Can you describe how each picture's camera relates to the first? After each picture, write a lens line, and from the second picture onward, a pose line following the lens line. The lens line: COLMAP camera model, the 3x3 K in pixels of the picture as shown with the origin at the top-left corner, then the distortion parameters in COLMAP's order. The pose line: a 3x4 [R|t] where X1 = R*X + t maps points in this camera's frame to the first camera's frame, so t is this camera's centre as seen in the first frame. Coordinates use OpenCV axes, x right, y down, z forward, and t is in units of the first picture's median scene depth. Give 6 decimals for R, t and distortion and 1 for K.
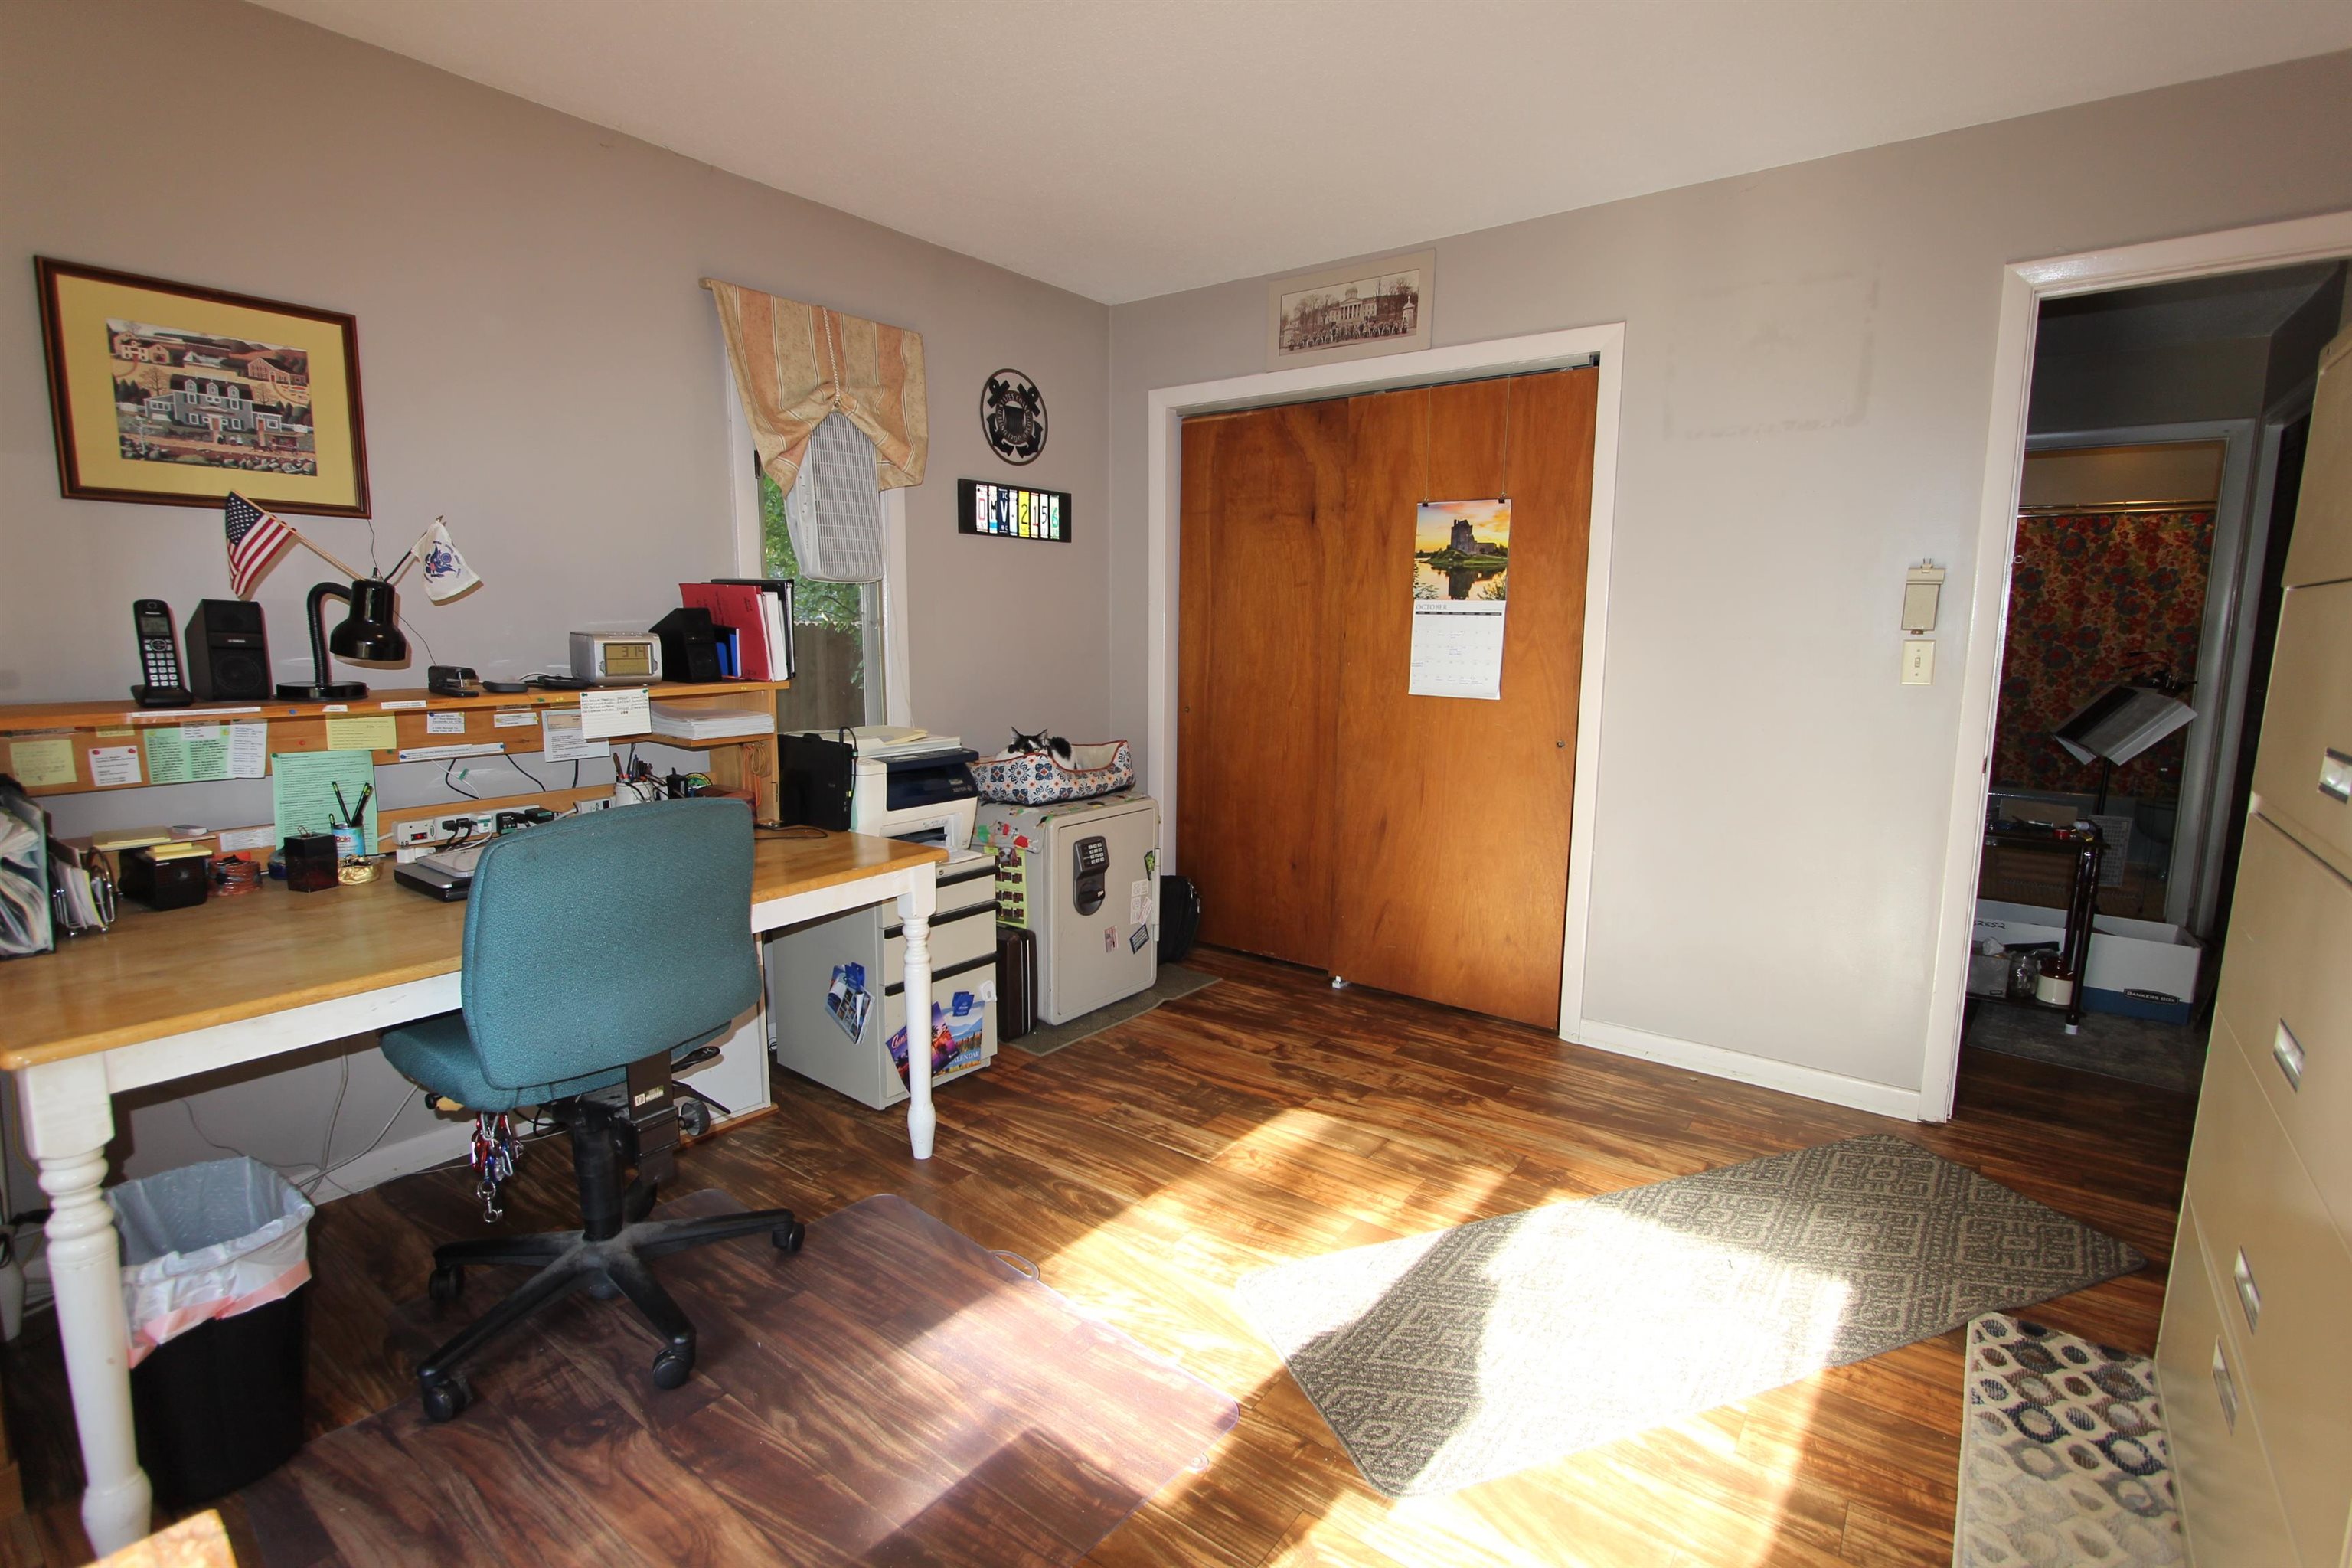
lens RADIAL K [[1086.3, 0, 1181.7], [0, 1086.3, 775.0], [0, 0, 1]] dist [-0.014617, 0.001792]
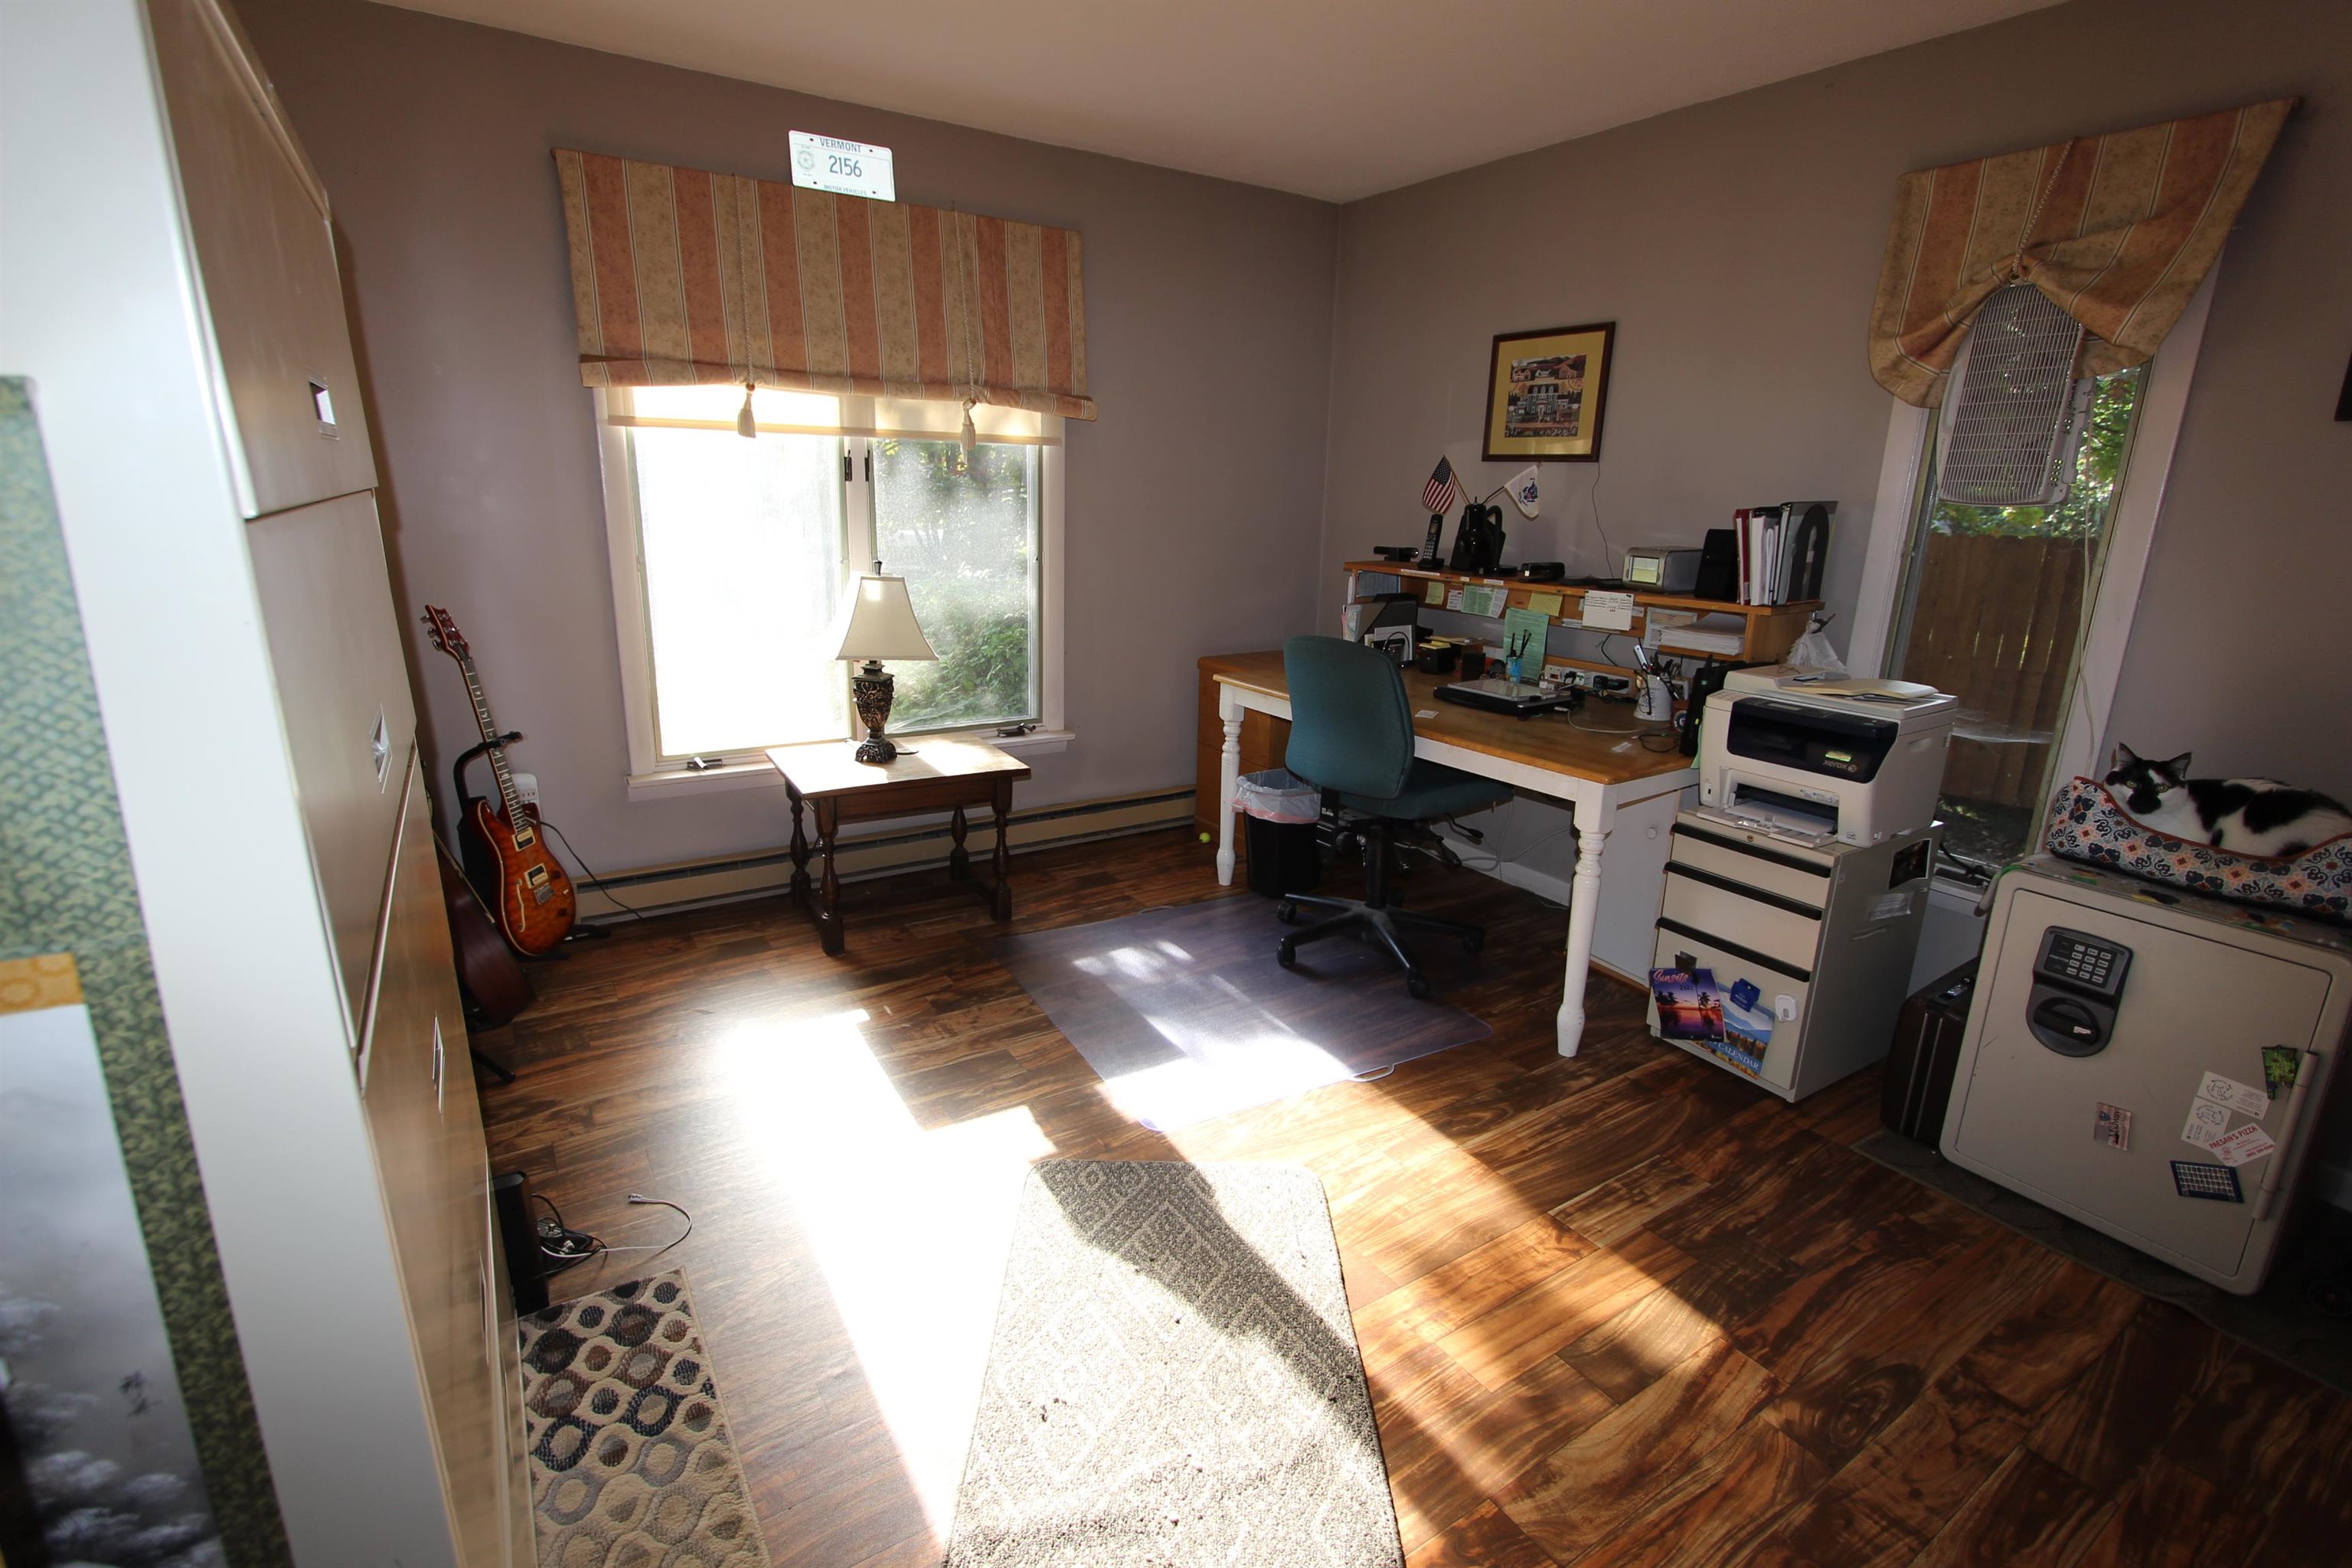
lens RADIAL K [[1086.3, 0, 1181.7], [0, 1086.3, 775.0], [0, 0, 1]] dist [-0.014617, 0.001792]
pose [[-0.340188, 0.227240, -0.912488, 0.772242], [-0.160121, 0.942194, 0.294333, -0.153275], [0.926625, 0.246237, -0.284137, 0.857208]]
